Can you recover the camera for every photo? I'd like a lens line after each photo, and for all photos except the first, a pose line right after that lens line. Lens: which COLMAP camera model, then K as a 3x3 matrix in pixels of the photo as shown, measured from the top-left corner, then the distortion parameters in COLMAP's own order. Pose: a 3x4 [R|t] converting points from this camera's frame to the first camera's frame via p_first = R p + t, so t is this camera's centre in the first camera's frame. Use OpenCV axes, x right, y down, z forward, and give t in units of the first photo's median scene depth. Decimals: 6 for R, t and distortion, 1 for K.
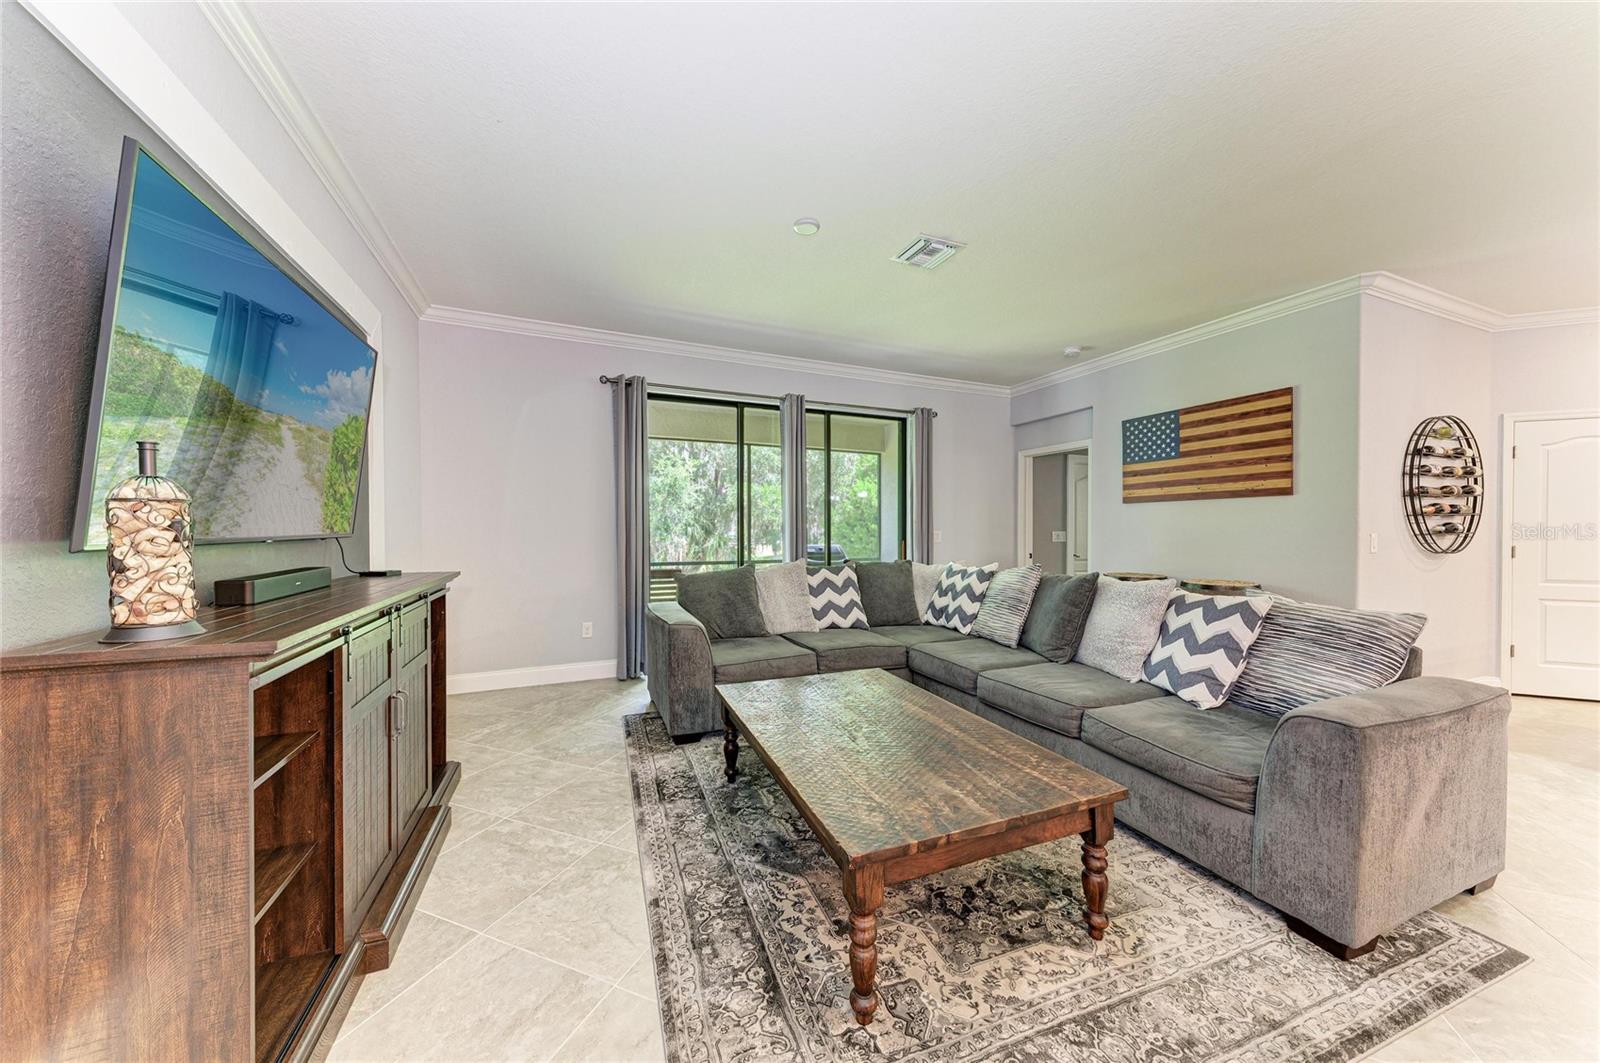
lens RADIAL K [[544.0, 0, 791.5], [0, 544.0, 535.1], [0, 0, 1]] dist [0.012023, -0.000080]
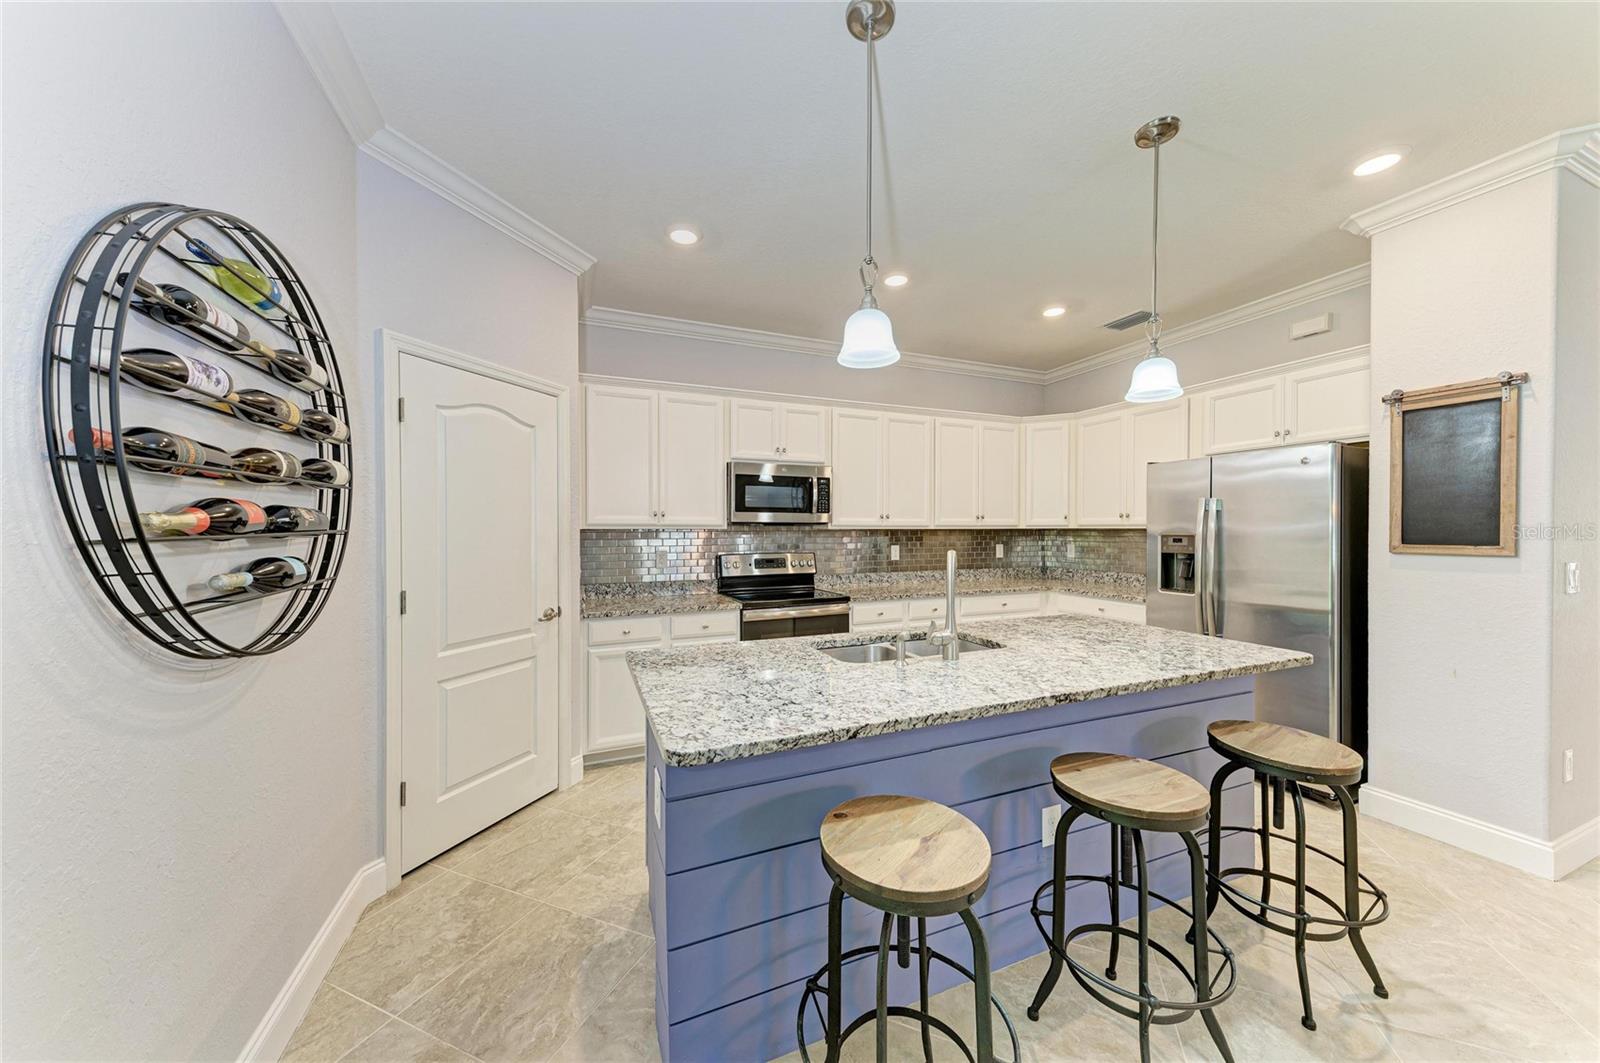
lens RADIAL K [[546.7, 0, 814.1], [0, 546.7, 530.2], [0, 0, 1]] dist [0.014703, 0.000000]
pose [[0.003194, -0.001783, 0.999993, 0.832800], [0.013193, 0.999911, 0.001741, -0.035424], [-0.999908, 0.013188, 0.003217, 0.649689]]
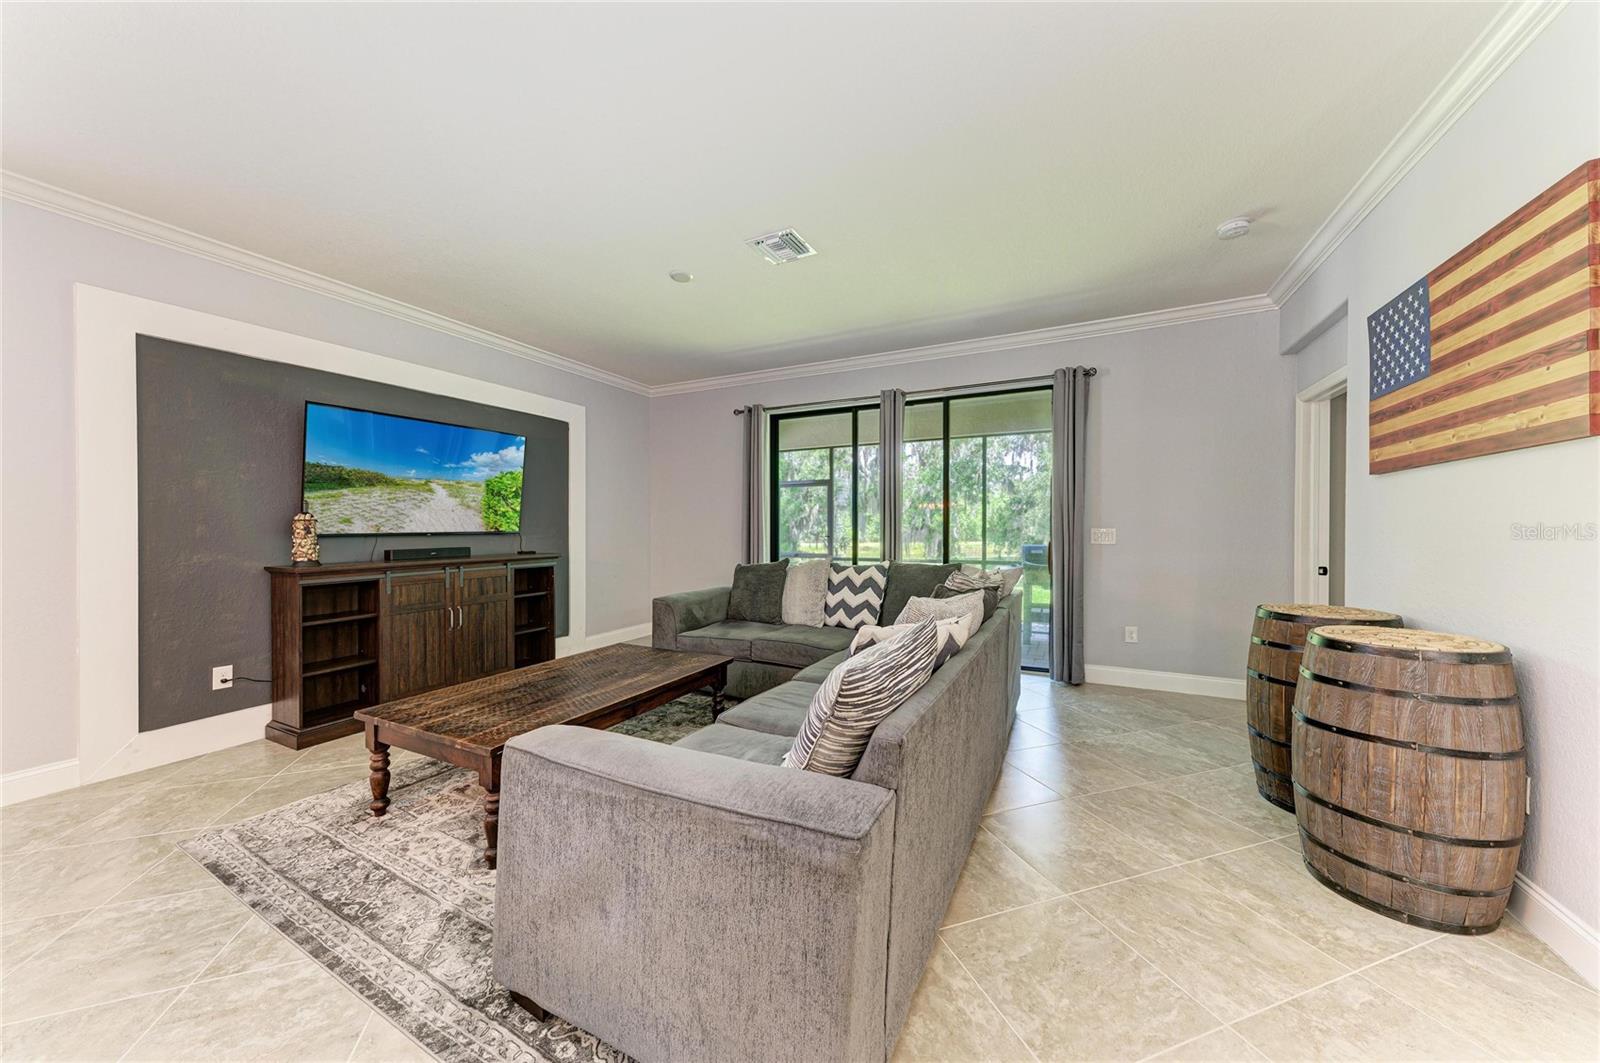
lens RADIAL K [[540.9, 0, 802.2], [0, 540.9, 530.6], [0, 0, 1]] dist [0.010447, -0.000122]
pose [[0.653134, 0.000493, -0.757243, 0.804998], [-0.003678, 0.999990, -0.002521, -0.002480], [0.757234, 0.004432, 0.653129, 0.310023]]
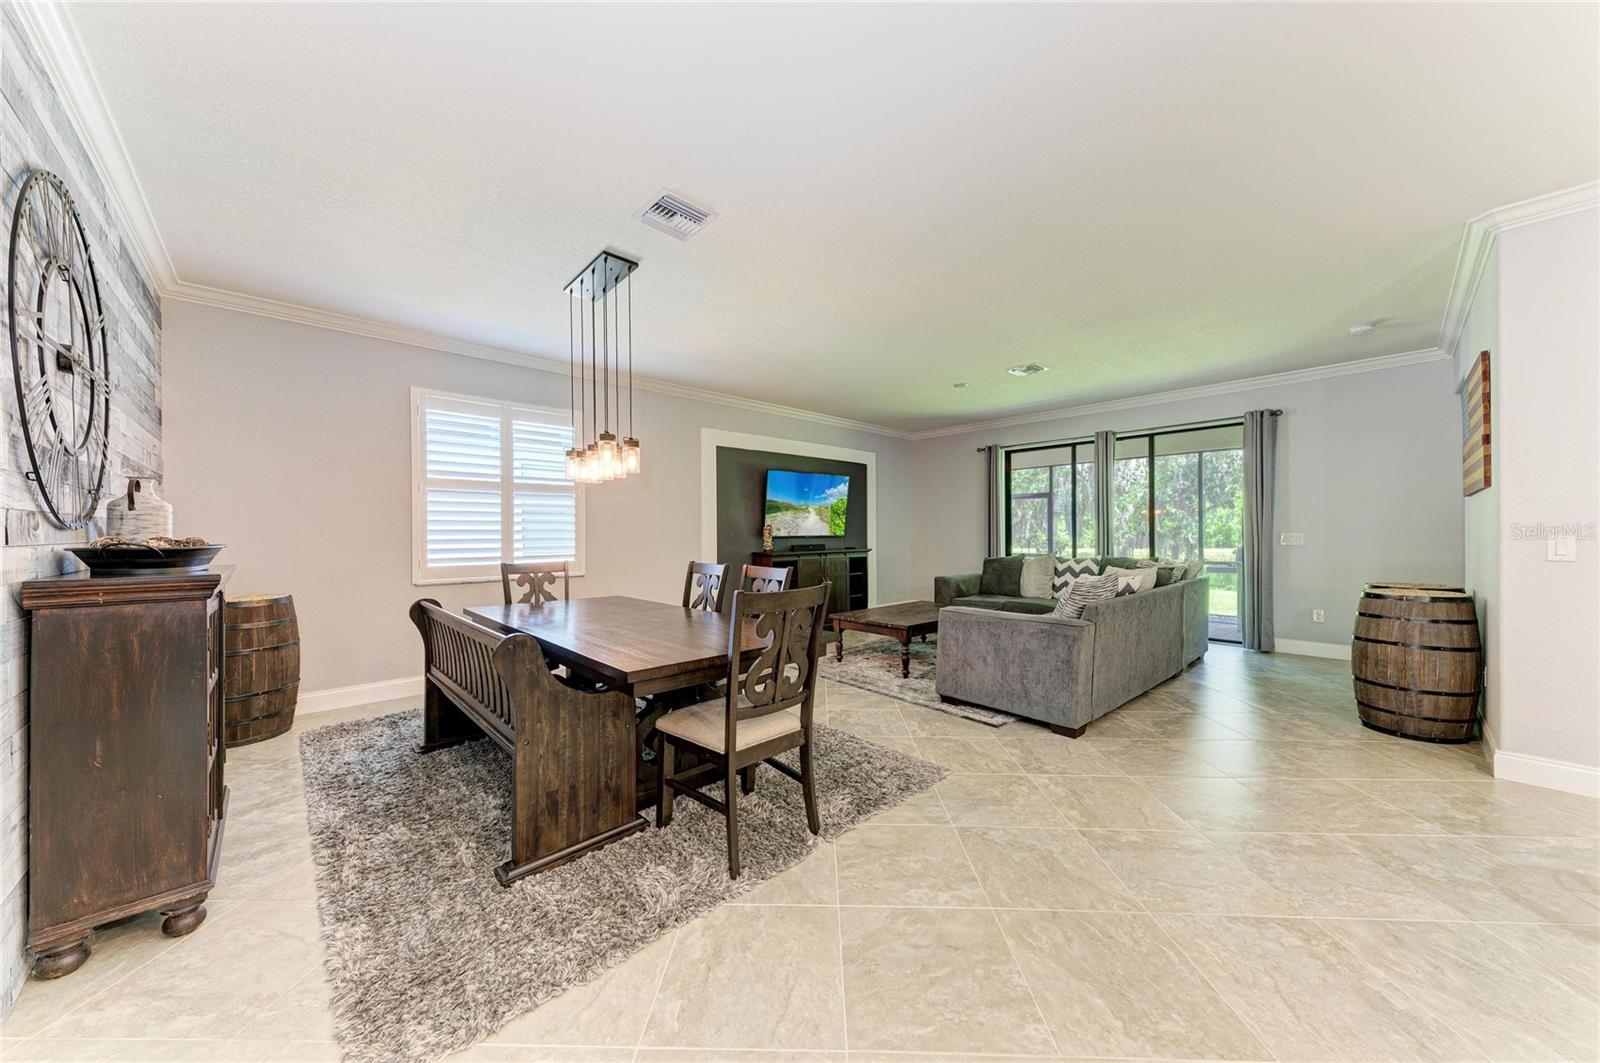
lens RADIAL K [[550.6, 0, 800.0], [0, 550.6, 532.6], [0, 0, 1]] dist [0.010848, -0.000080]
pose [[0.347866, -0.004112, -0.937535, 1.272746], [-0.003417, 0.999978, -0.005654, 0.001007], [0.937538, 0.005170, 0.347844, -0.201227]]
